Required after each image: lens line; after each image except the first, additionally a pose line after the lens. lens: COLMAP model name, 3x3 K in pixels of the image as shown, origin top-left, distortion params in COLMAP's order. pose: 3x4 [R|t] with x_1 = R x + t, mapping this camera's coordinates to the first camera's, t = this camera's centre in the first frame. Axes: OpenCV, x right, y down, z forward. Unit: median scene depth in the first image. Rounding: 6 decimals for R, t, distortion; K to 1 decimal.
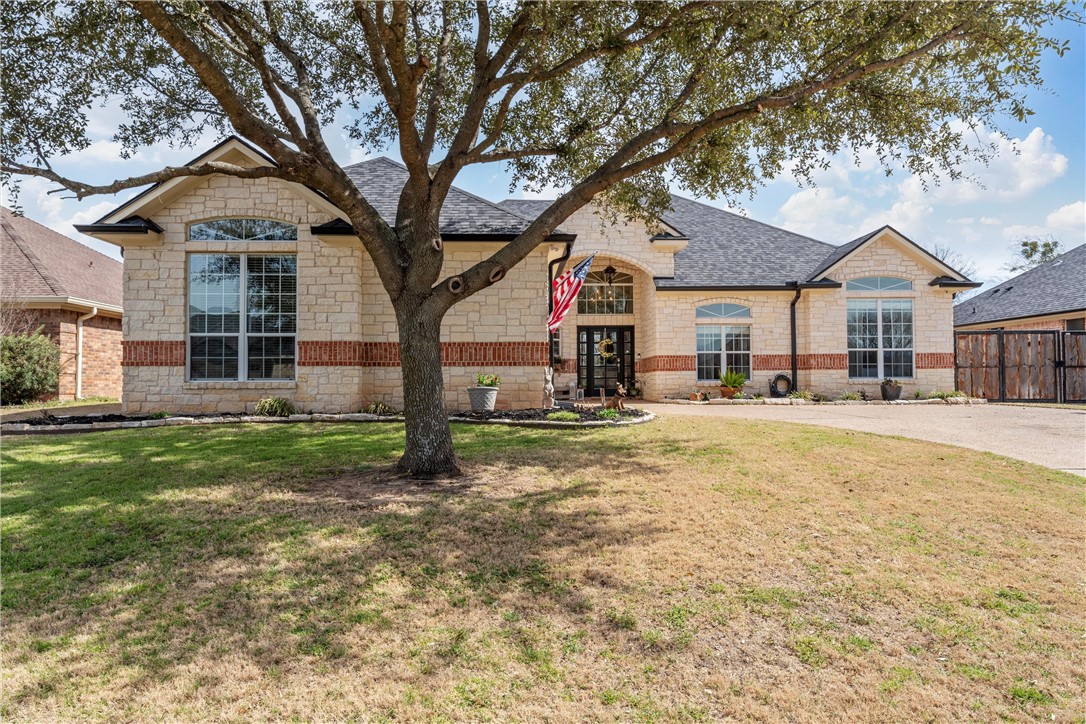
lens RADIAL K [[686.2, 0, 543.0], [0, 686.2, 362.0], [0, 0, 1]] dist [-0.001934, -0.000693]
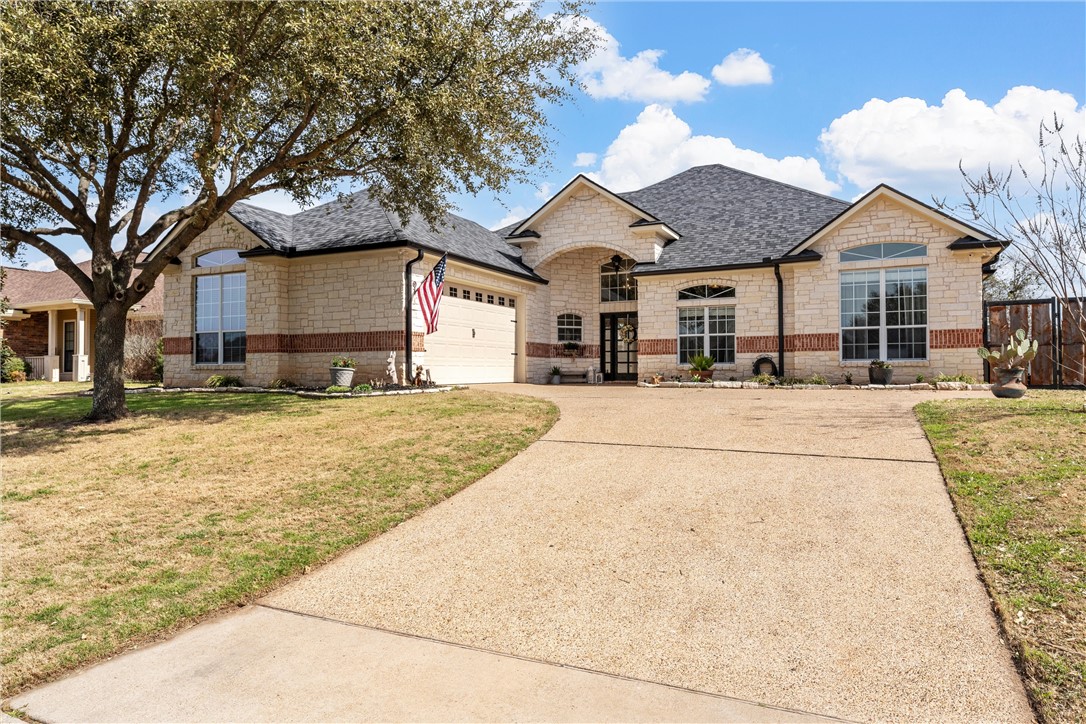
lens RADIAL K [[686.2, 0, 543.0], [0, 686.2, 362.0], [0, 0, 1]] dist [-0.001934, -0.000693]
pose [[0.889376, -0.007817, -0.457109, 0.504761], [0.013807, 0.999857, 0.009764, 0.011571], [0.456967, -0.014995, 0.889357, 0.026698]]
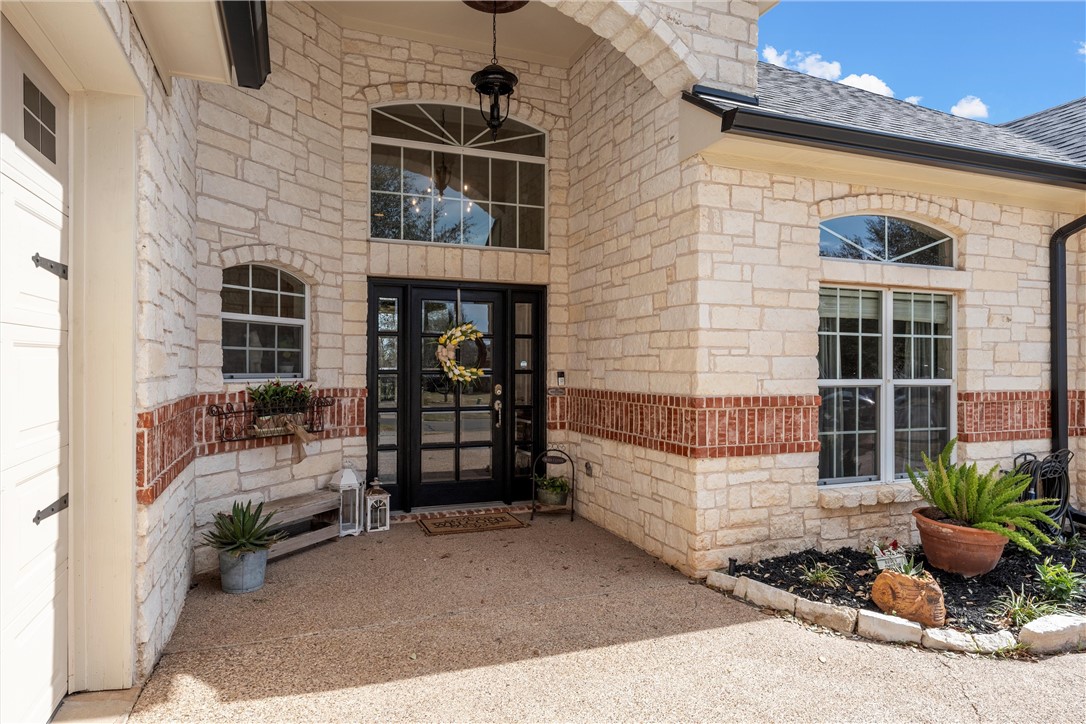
lens RADIAL K [[655.6, 0, 543.0], [0, 655.6, 362.0], [0, 0, 1]] dist [0.000017, -0.000203]
pose [[0.943033, 0.010995, 0.332517, 0.030382], [-0.020475, 0.999477, 0.025018, -0.027275], [-0.332068, -0.030401, 0.942765, 0.788616]]
